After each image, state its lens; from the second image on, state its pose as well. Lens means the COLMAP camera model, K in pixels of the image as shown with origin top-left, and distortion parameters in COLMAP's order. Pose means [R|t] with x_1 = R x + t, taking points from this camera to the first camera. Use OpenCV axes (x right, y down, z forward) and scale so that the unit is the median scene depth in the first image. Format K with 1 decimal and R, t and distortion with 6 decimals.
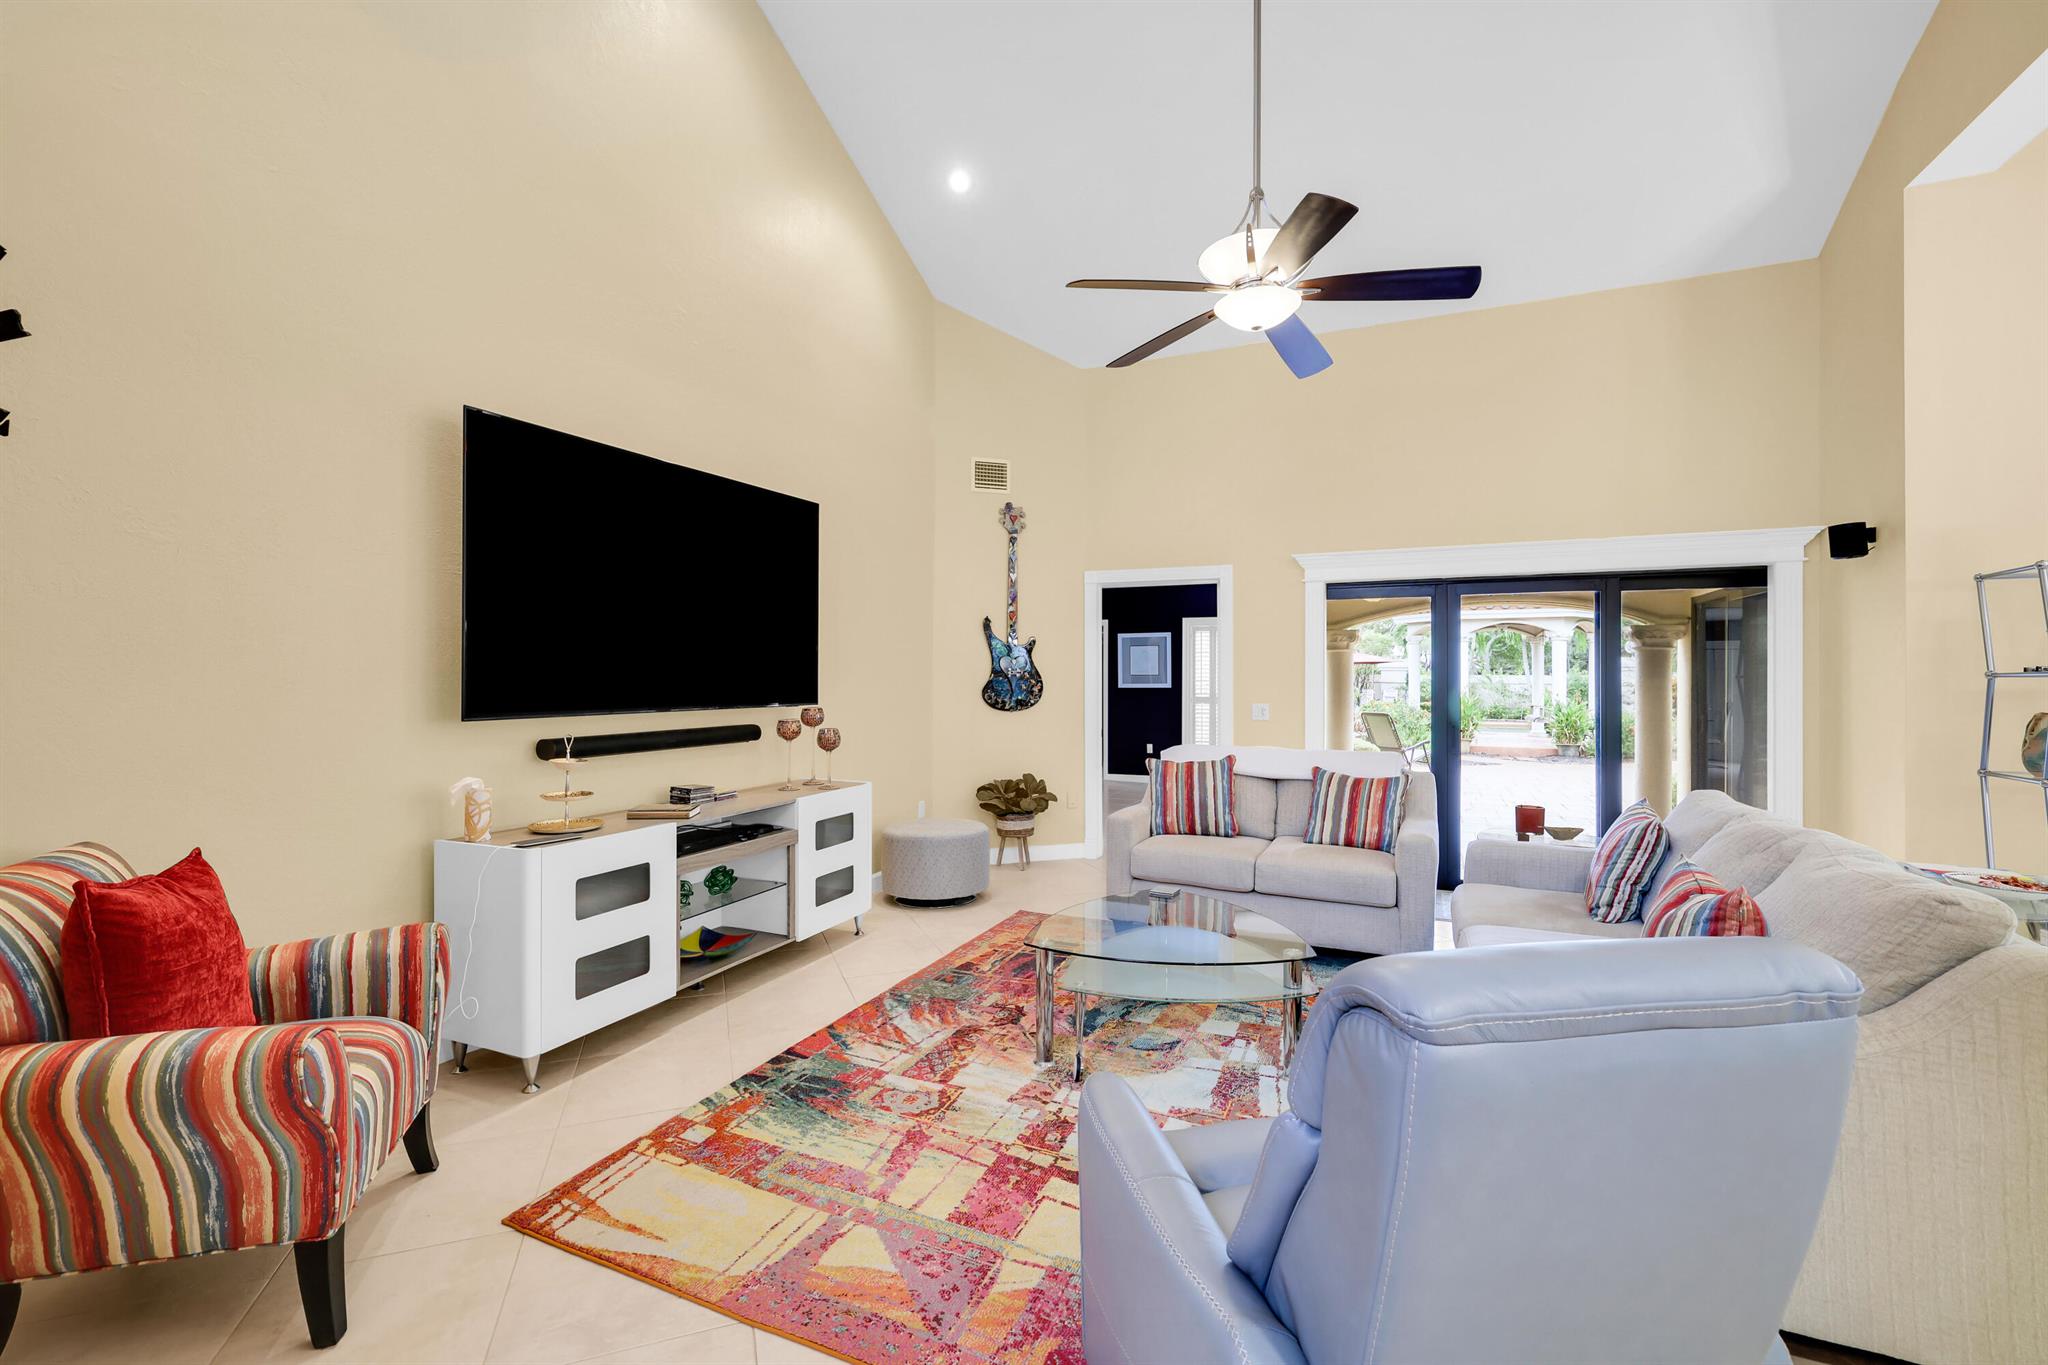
lens RADIAL K [[876.6, 0, 1020.3], [0, 876.6, 676.3], [0, 0, 1]] dist [0.000868, 0.000023]
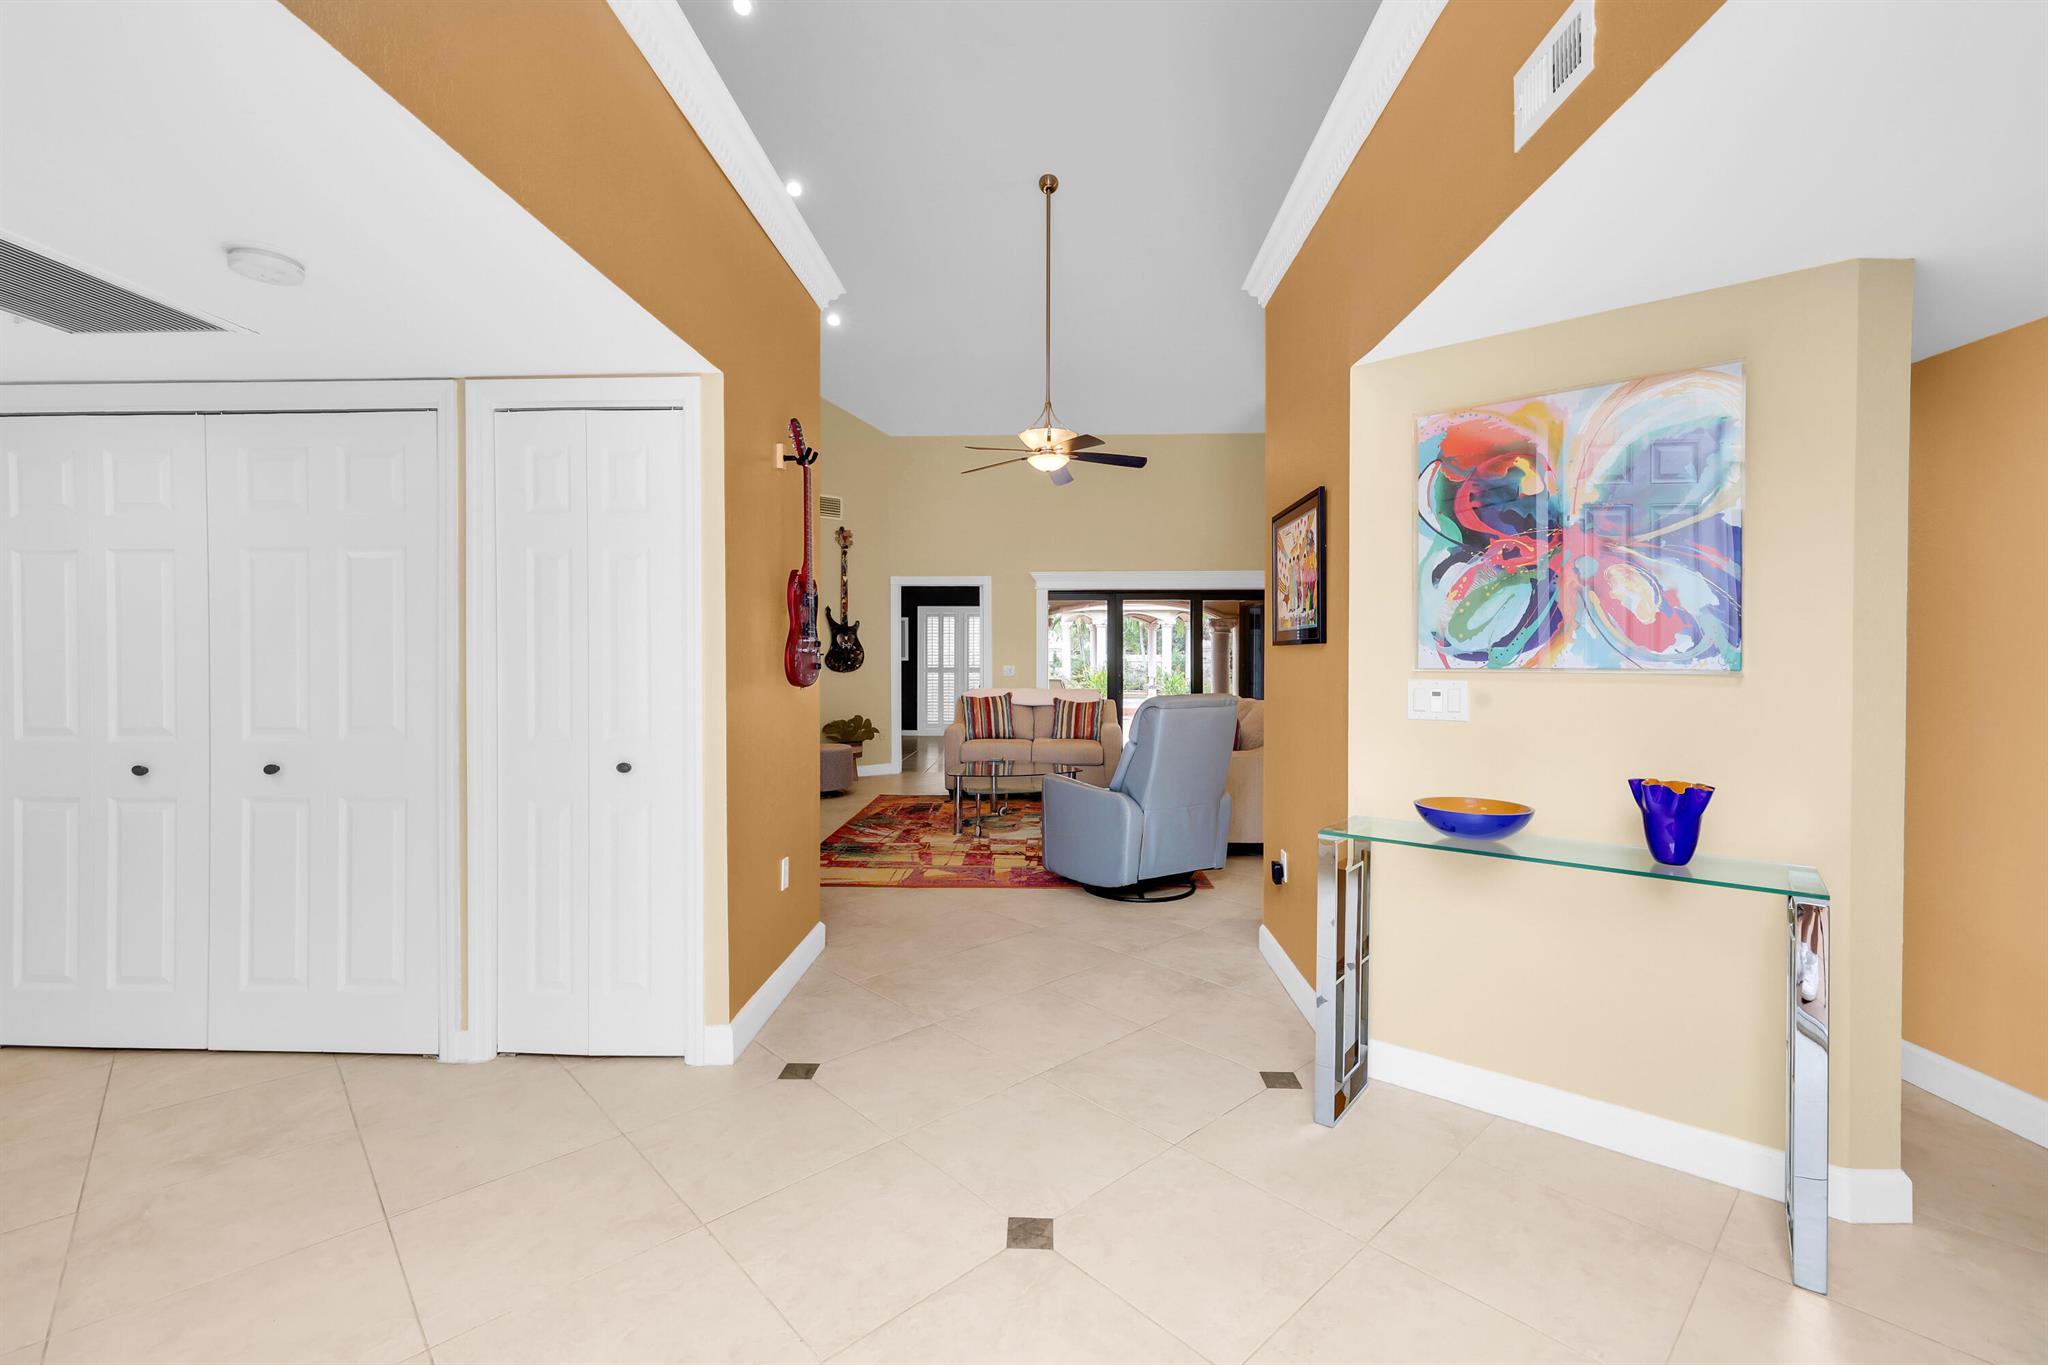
lens RADIAL K [[876.6, 0, 1025.0], [0, 876.6, 665.1], [0, 0, 1]] dist [0.000868, 0.000023]
pose [[0.923251, -0.005451, 0.384159, -0.313892], [0.002685, 0.999966, 0.007734, 0.019017], [-0.384188, -0.006109, 0.923235, -0.476863]]
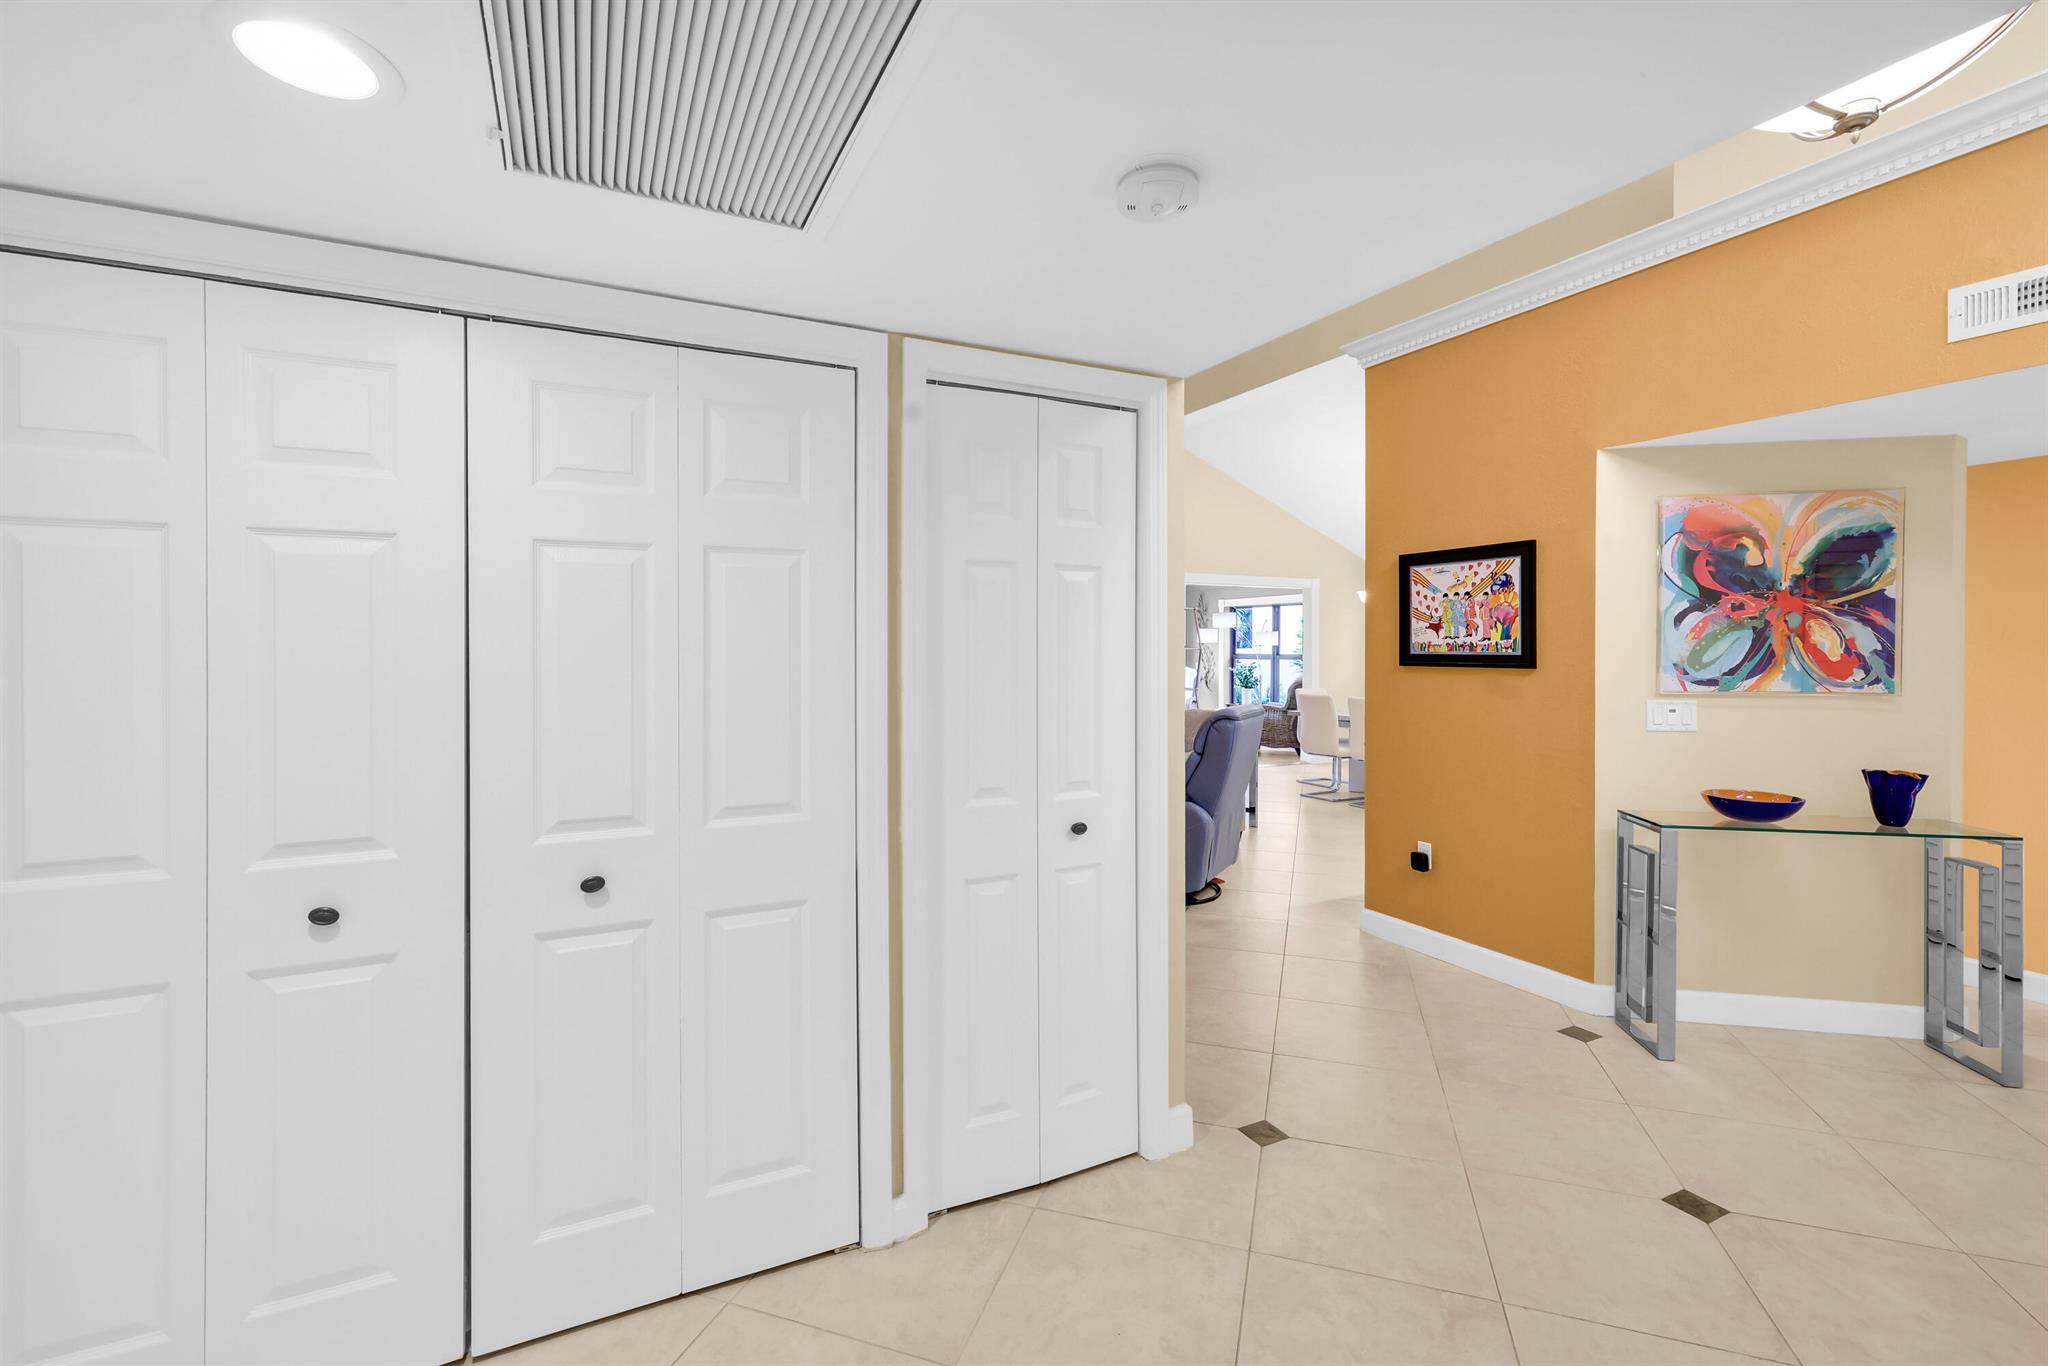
lens RADIAL K [[876.6, 0, 1023.8], [0, 876.6, 653.9], [0, 0, 1]] dist [0.000868, 0.000023]
pose [[0.626051, -0.007117, 0.779750, -1.491539], [0.004257, 0.999975, 0.005709, -0.060717], [-0.779771, -0.000255, 0.626065, 0.516488]]
